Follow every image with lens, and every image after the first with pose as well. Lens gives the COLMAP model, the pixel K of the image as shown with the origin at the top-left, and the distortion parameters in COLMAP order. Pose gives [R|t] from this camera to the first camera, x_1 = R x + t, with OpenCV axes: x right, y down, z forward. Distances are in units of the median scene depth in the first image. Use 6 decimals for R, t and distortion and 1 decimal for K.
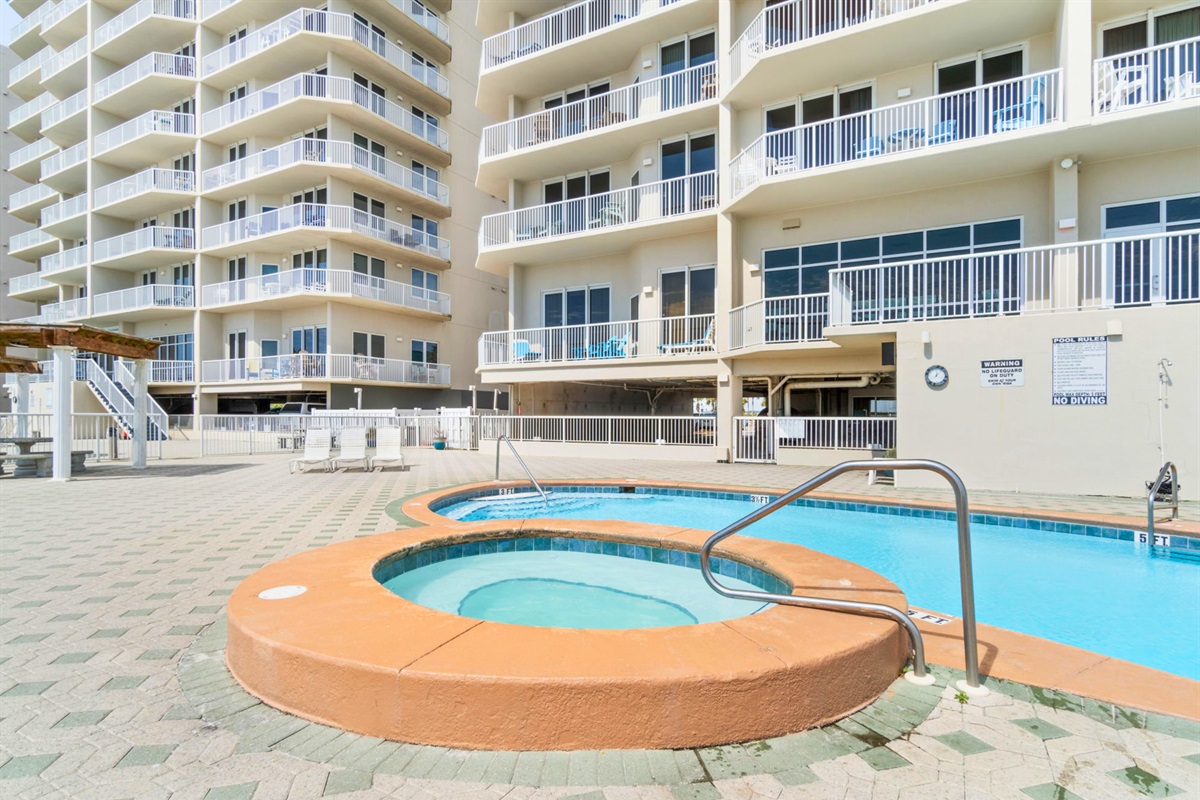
lens RADIAL K [[613.2, 0, 601.5], [0, 613.2, 390.0], [0, 0, 1]] dist [0.001946, 0.000514]
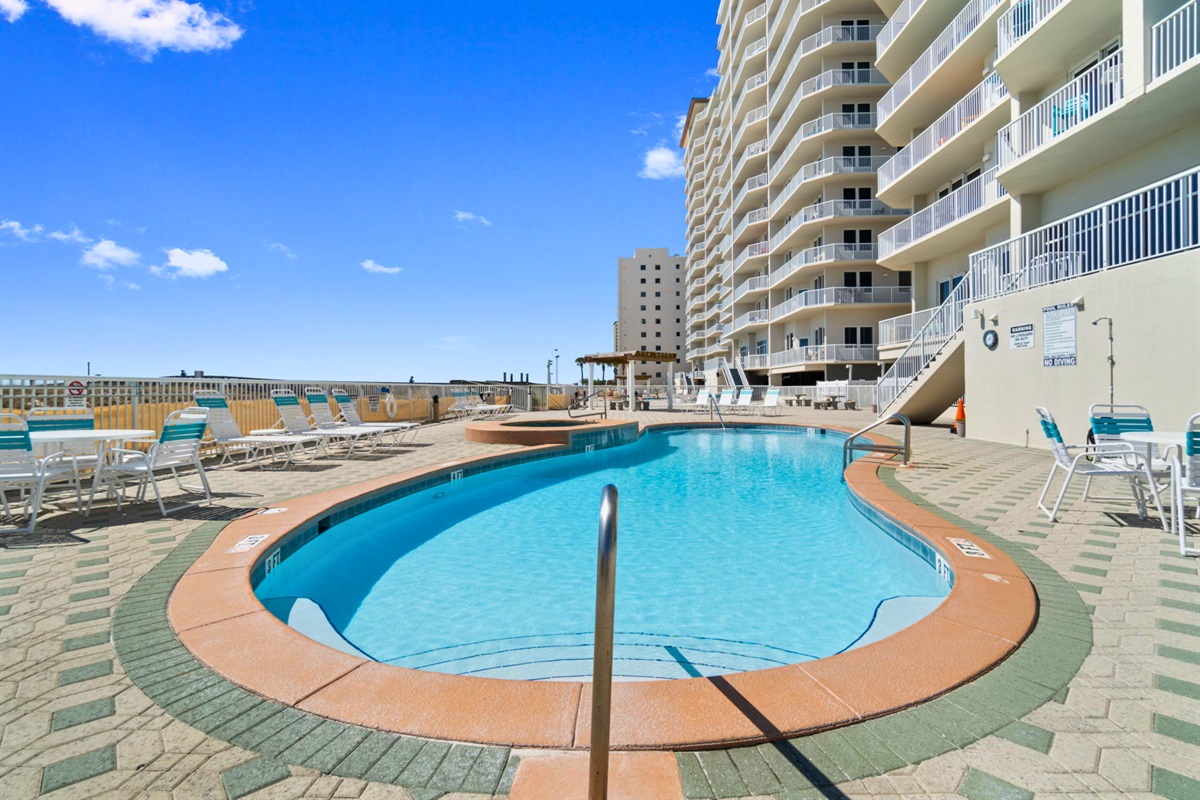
lens RADIAL K [[613.2, 0, 601.5], [0, 613.2, 390.0], [0, 0, 1]] dist [0.001946, 0.000514]
pose [[0.411823, -0.002254, -0.911261, 0.740470], [0.037015, 0.999213, 0.014257, 0.011007], [0.910512, -0.039602, 0.411583, -0.113789]]
